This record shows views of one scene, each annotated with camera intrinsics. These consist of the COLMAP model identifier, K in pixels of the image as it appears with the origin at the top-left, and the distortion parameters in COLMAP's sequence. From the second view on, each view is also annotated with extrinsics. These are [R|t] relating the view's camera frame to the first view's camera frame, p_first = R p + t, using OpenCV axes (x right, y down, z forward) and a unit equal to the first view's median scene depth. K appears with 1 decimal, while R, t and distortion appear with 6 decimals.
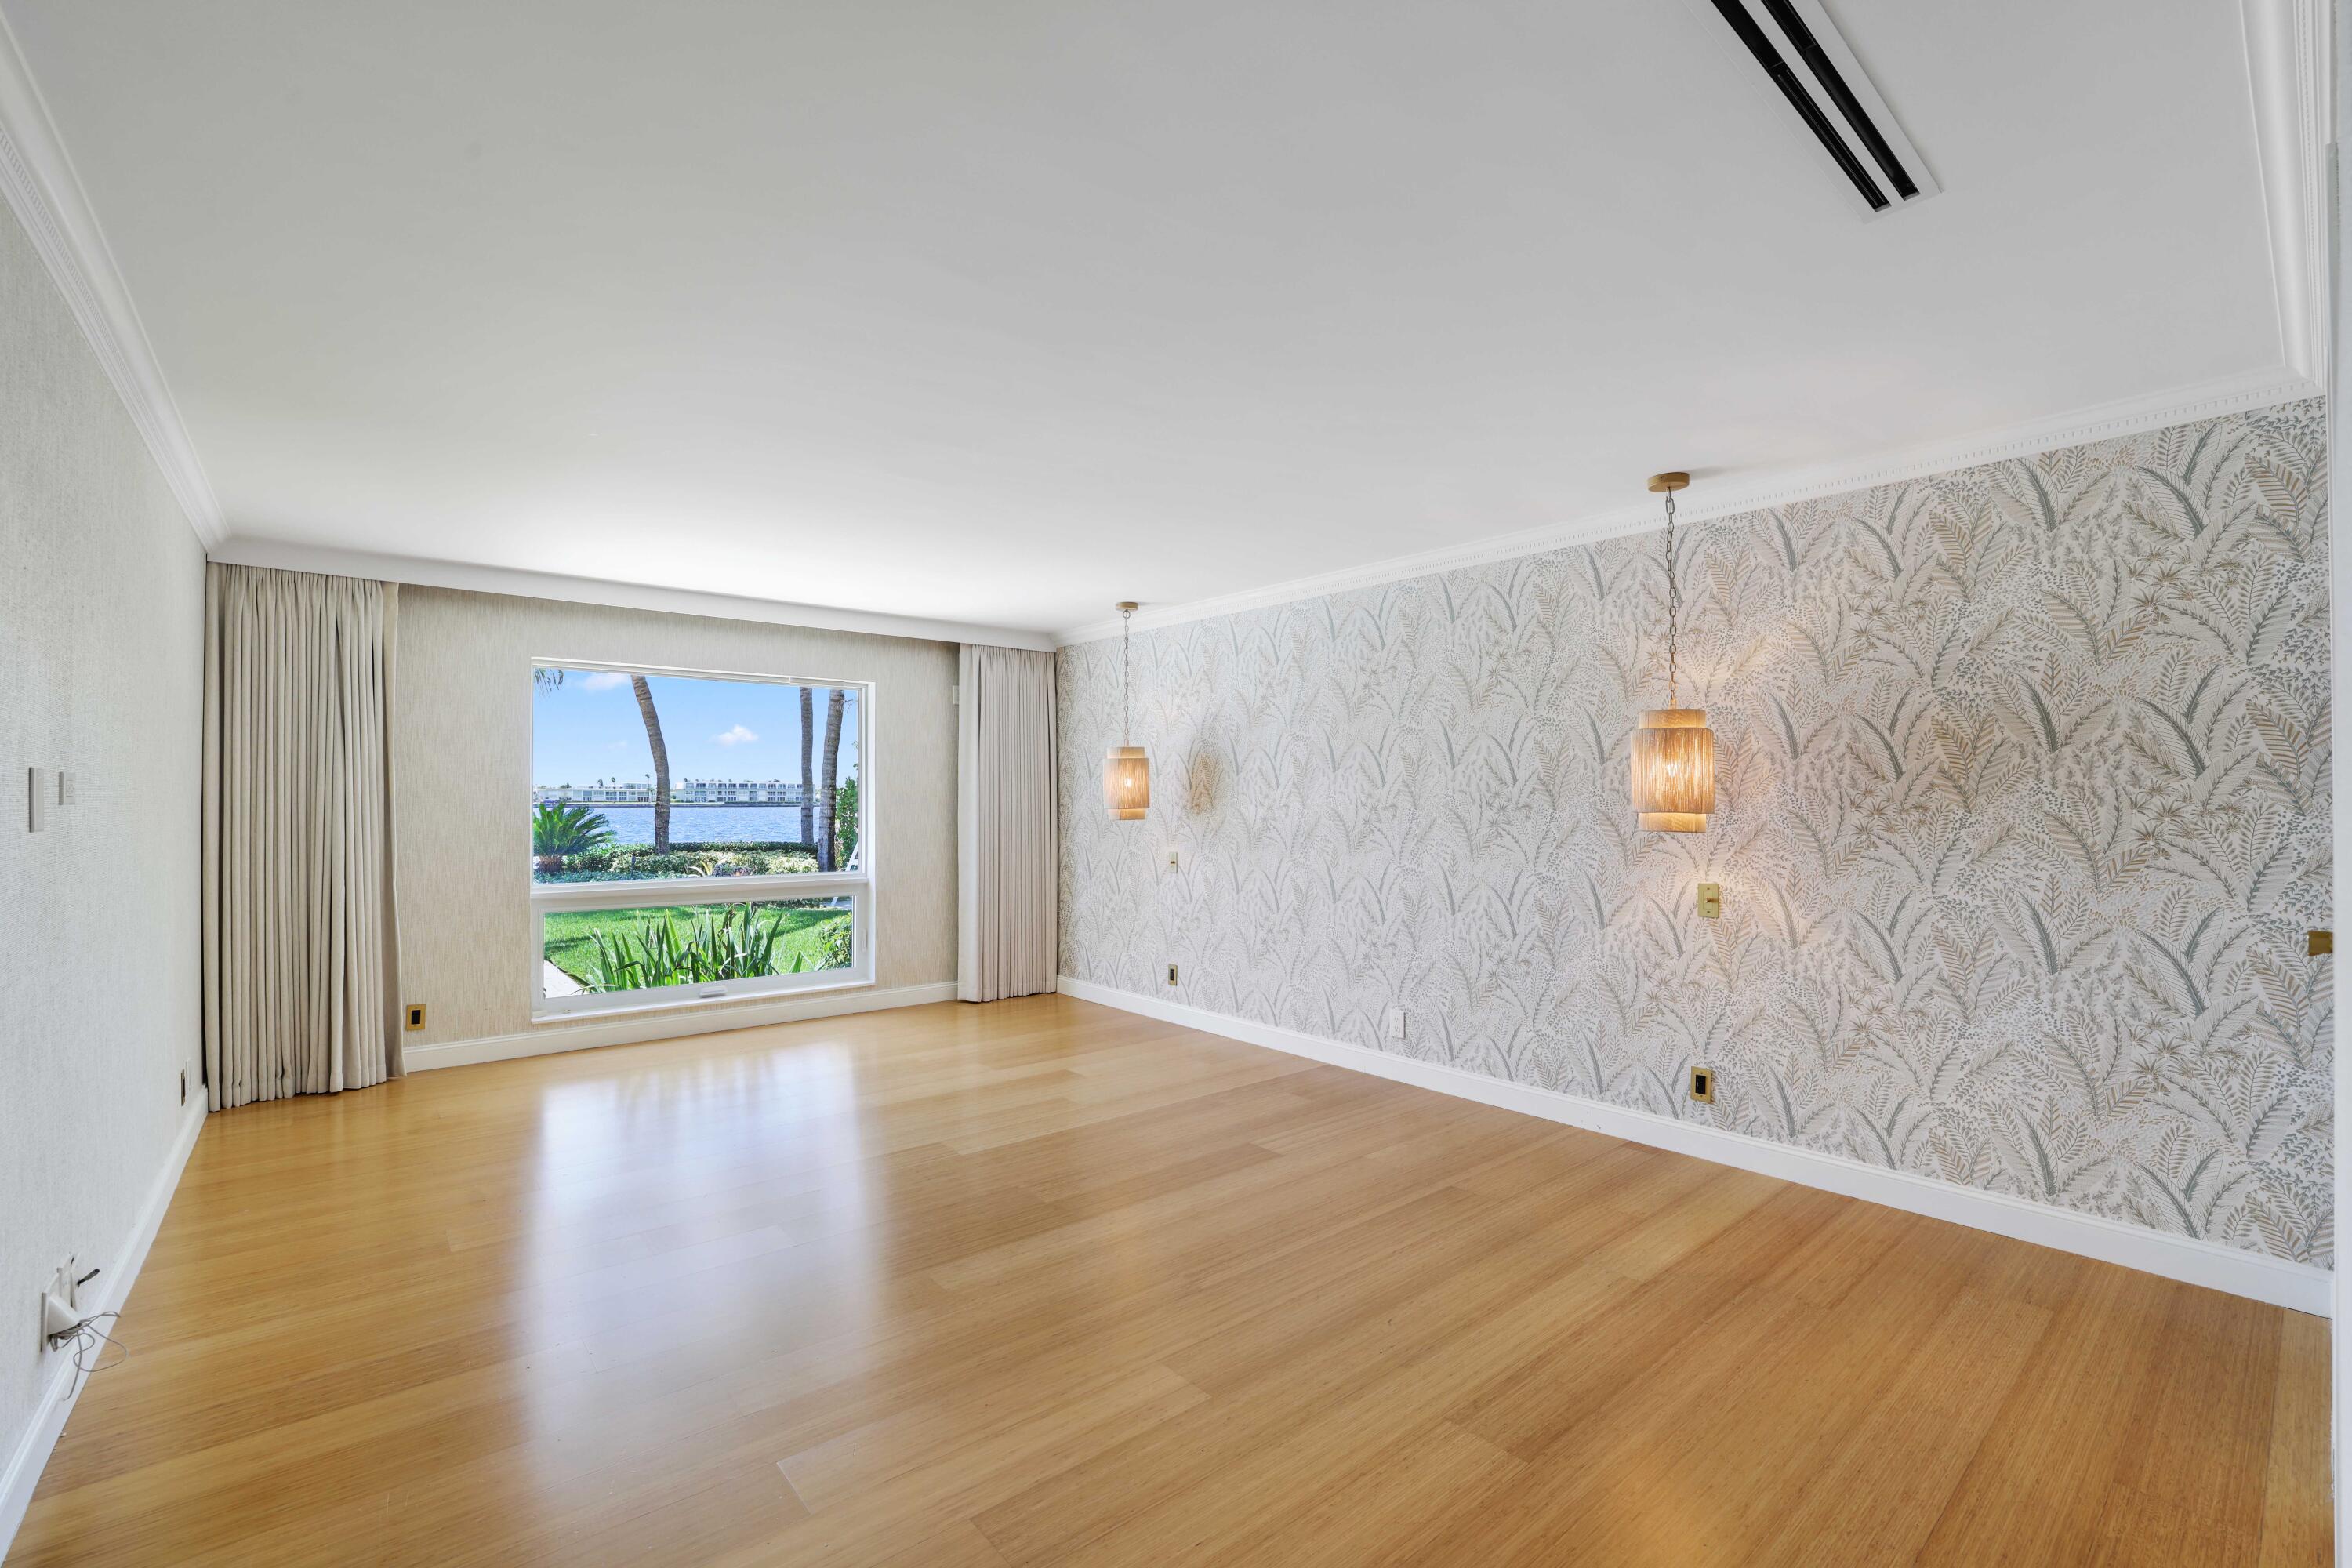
lens RADIAL K [[981.3, 0, 1177.0], [0, 981.3, 805.4], [0, 0, 1]] dist [-0.001757, 0.000384]
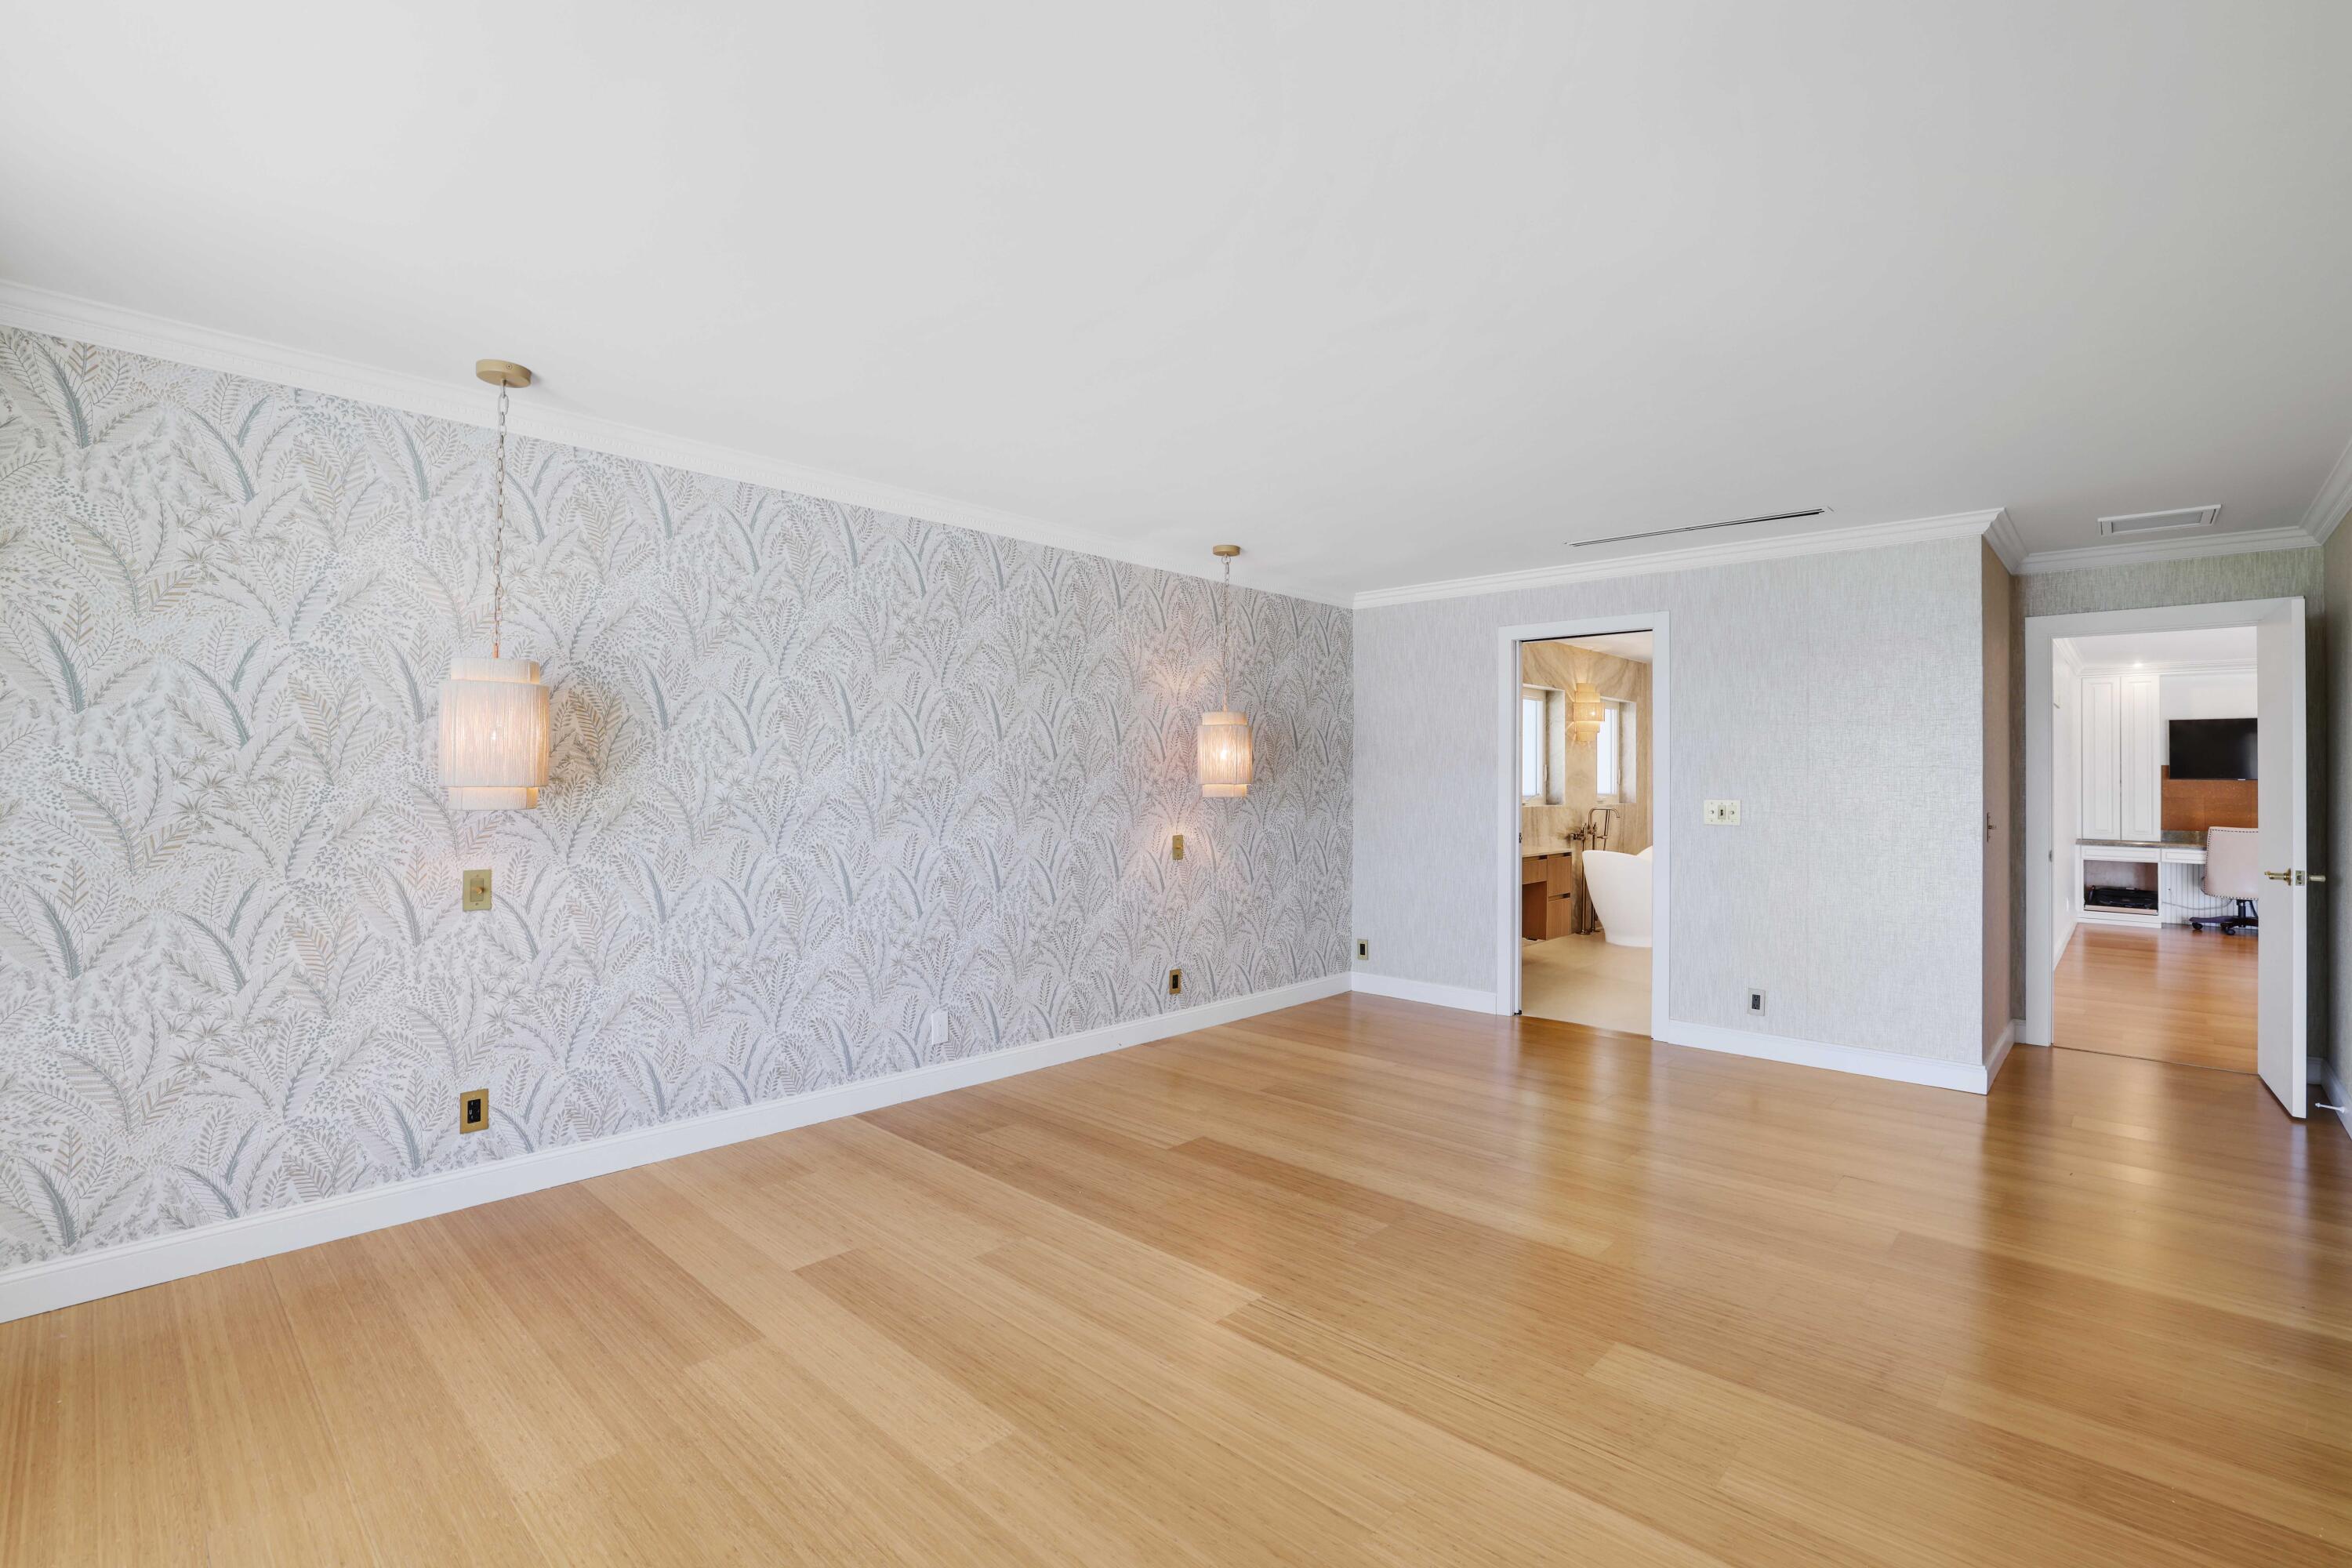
lens RADIAL K [[1101.9, 0, 1176.5], [0, 1101.9, 767.8], [0, 0, 1]] dist [0.006414, 0.001130]
pose [[-0.091553, 0.007931, 0.995769, -0.426662], [-0.001299, 0.999966, -0.008084, -0.001296], [-0.995799, -0.002034, -0.091540, 0.482536]]
